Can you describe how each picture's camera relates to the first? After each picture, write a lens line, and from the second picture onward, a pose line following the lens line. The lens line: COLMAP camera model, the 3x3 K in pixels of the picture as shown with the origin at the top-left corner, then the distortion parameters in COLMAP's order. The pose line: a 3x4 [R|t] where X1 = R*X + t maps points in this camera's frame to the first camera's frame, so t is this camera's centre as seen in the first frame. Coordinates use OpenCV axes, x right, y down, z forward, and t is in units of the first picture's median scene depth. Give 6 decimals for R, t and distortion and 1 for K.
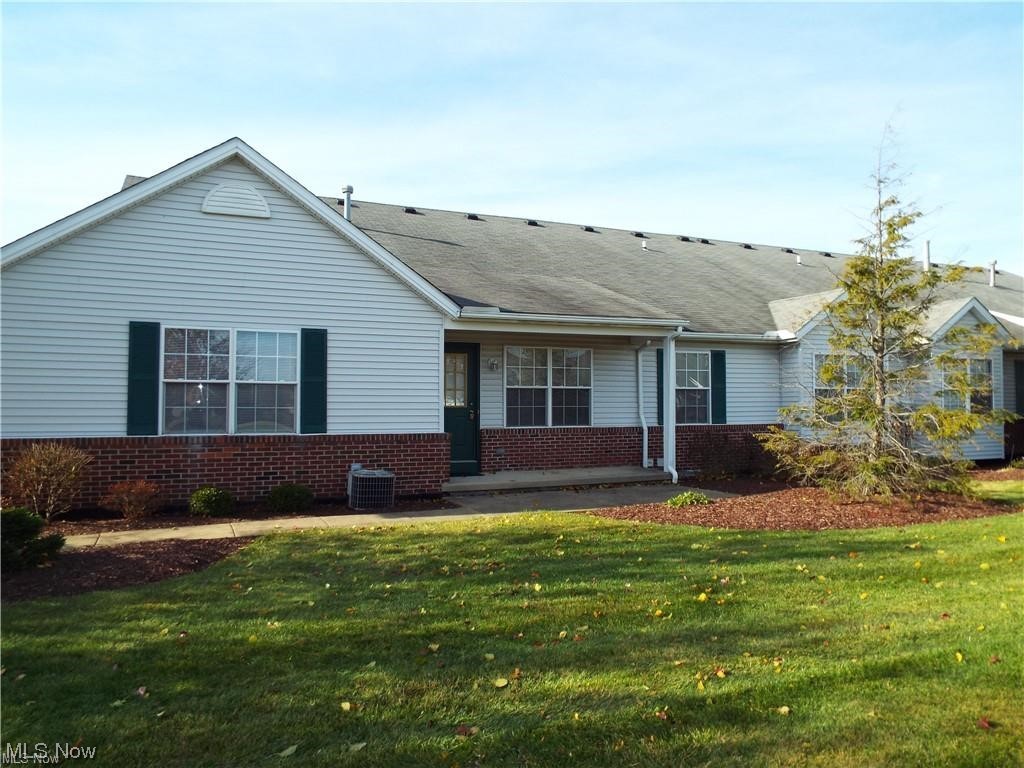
lens RADIAL K [[731.3, 0, 512.6], [0, 731.3, 381.4], [0, 0, 1]] dist [-0.006364, 0.003714]
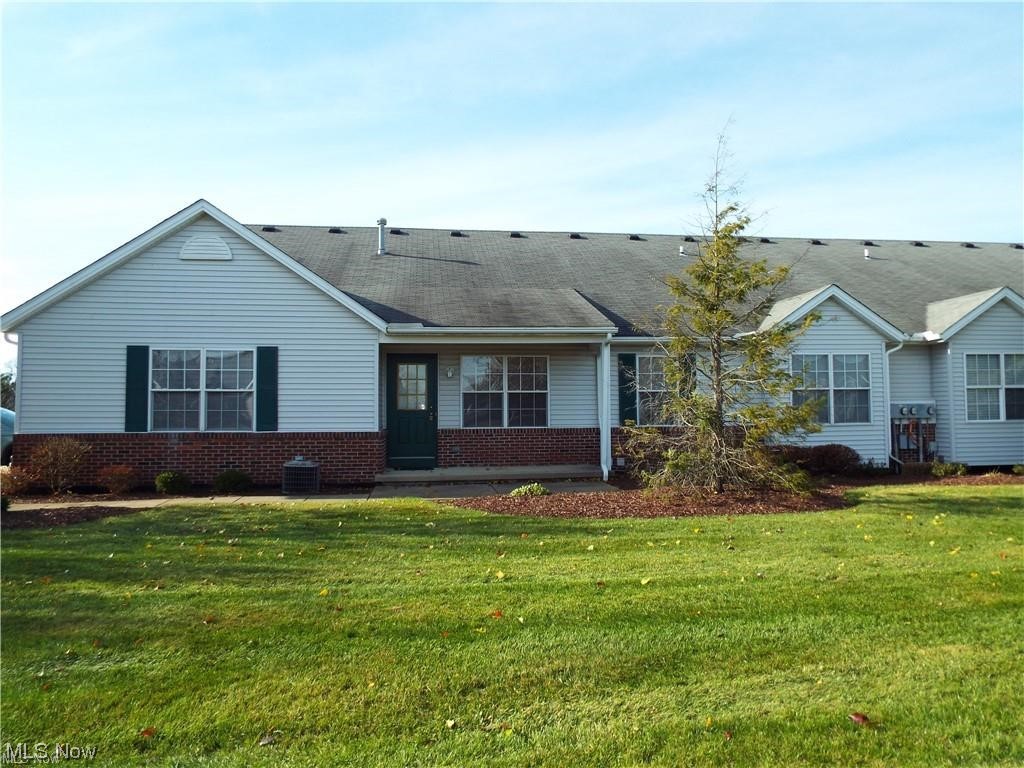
lens RADIAL K [[731.3, 0, 508.1], [0, 731.3, 381.5], [0, 0, 1]] dist [-0.006364, 0.003714]
pose [[0.960891, -0.016187, -0.276455, 0.502024], [0.013439, 0.999840, -0.011833, 0.007792], [0.276602, 0.007655, 0.960954, -0.081053]]
